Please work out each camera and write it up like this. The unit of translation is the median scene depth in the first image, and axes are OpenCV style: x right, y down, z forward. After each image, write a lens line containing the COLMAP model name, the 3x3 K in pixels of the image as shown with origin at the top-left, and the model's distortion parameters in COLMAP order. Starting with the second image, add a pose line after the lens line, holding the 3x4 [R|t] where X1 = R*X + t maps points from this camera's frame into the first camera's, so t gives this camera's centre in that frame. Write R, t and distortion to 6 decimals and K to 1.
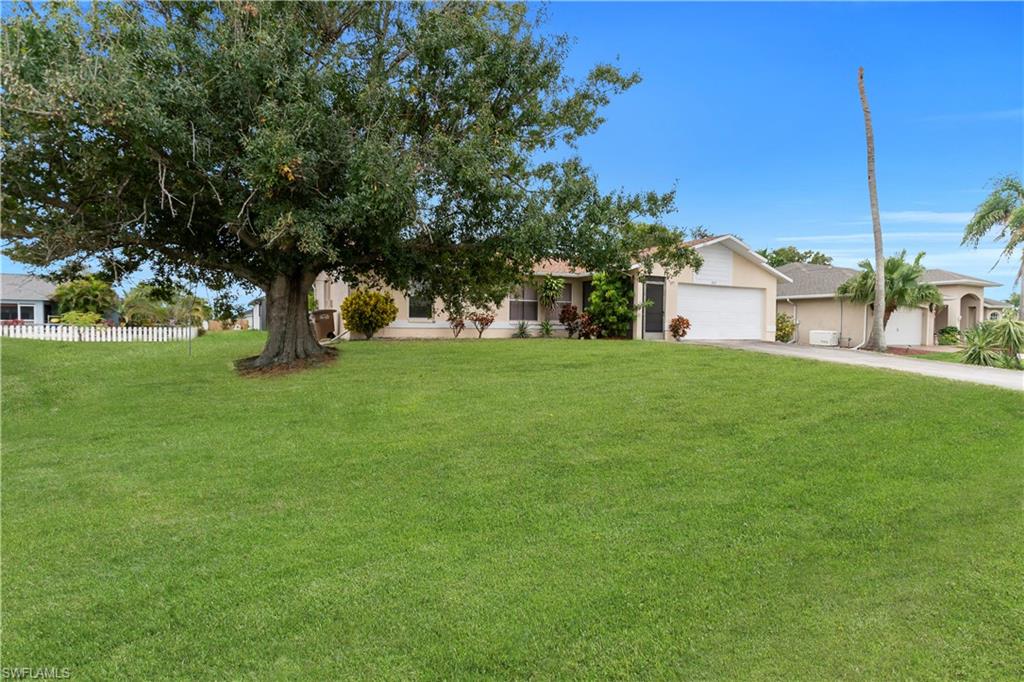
lens RADIAL K [[561.6, 0, 512.0], [0, 561.6, 341.0], [0, 0, 1]] dist [0.000385, -0.000064]
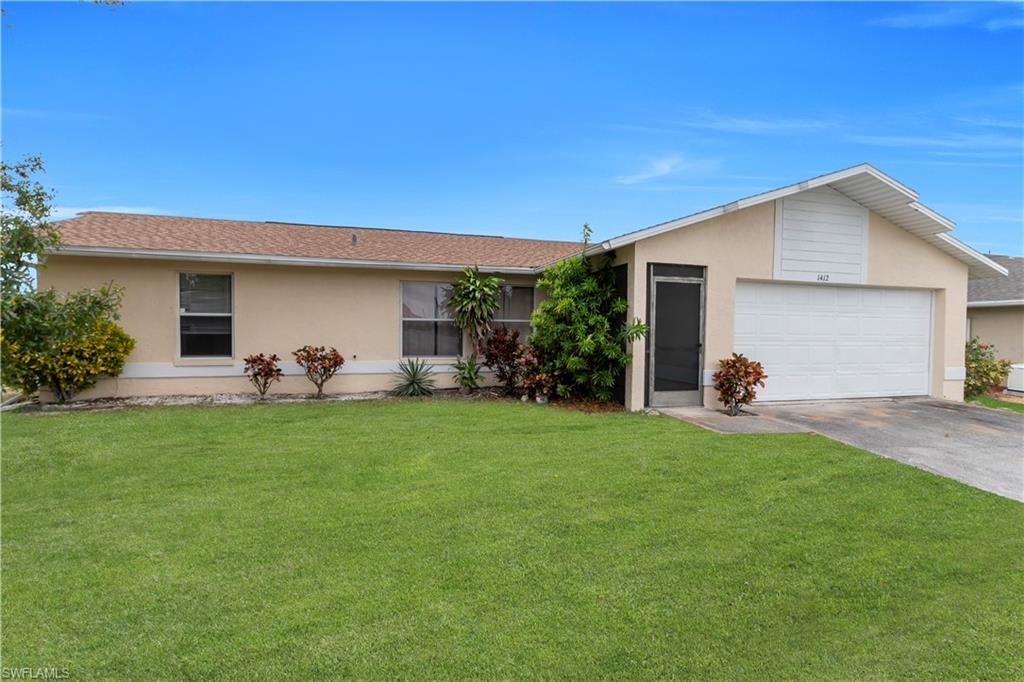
lens RADIAL K [[473.2, 0, 512.0], [0, 473.2, 341.0], [0, 0, 1]] dist [0.000225, 0.000098]
pose [[0.978627, 0.003739, -0.205608, 0.201222], [-0.003351, 0.999992, 0.002237, -0.055299], [0.205615, -0.001500, 0.978632, 0.602347]]
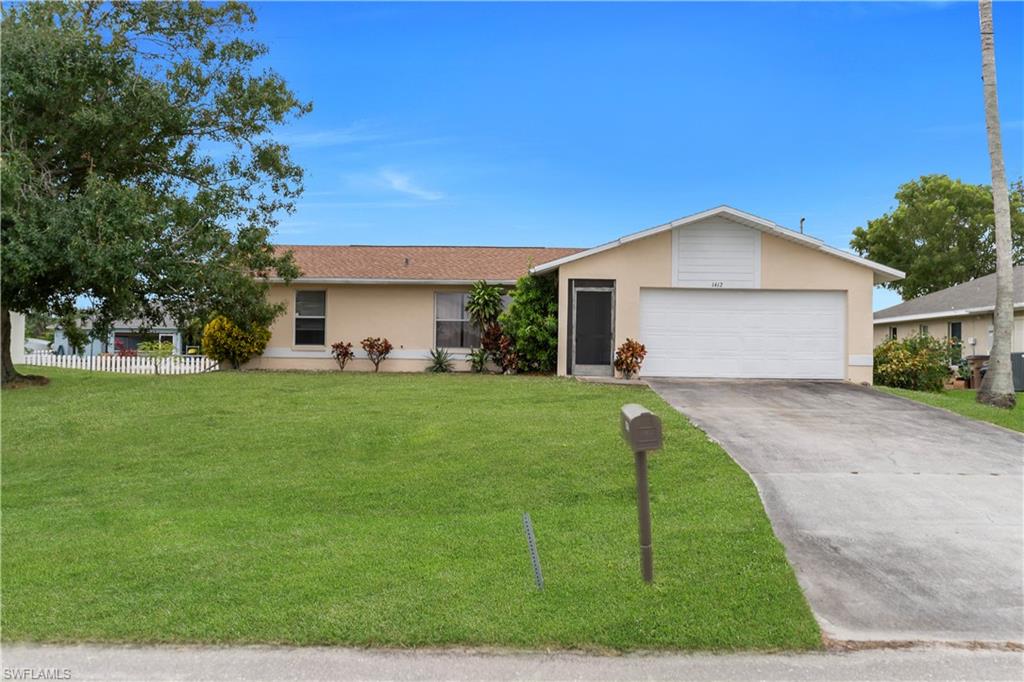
lens RADIAL K [[878.7, 0, 512.0], [0, 878.7, 341.0], [0, 0, 1]] dist [0.006245, 0.000796]
pose [[0.865920, -0.008058, -0.500118, 0.679956], [-0.016414, 0.998874, -0.044513, 0.003745], [0.499913, 0.046754, 0.864813, 0.066944]]
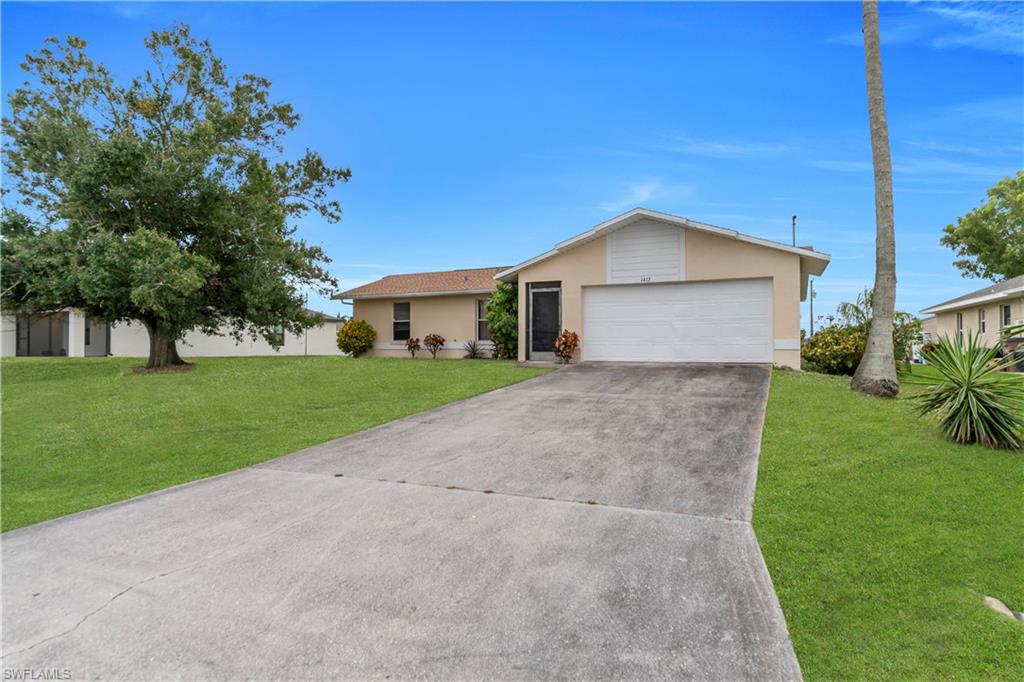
lens RADIAL K [[561.6, 0, 512.0], [0, 561.6, 341.0], [0, 0, 1]] dist [0.000385, -0.000064]
pose [[0.582764, -0.020411, -0.812385, 0.867352], [-0.012243, 0.999351, -0.033891, -0.003655], [0.812549, 0.029697, 0.582136, 0.496282]]
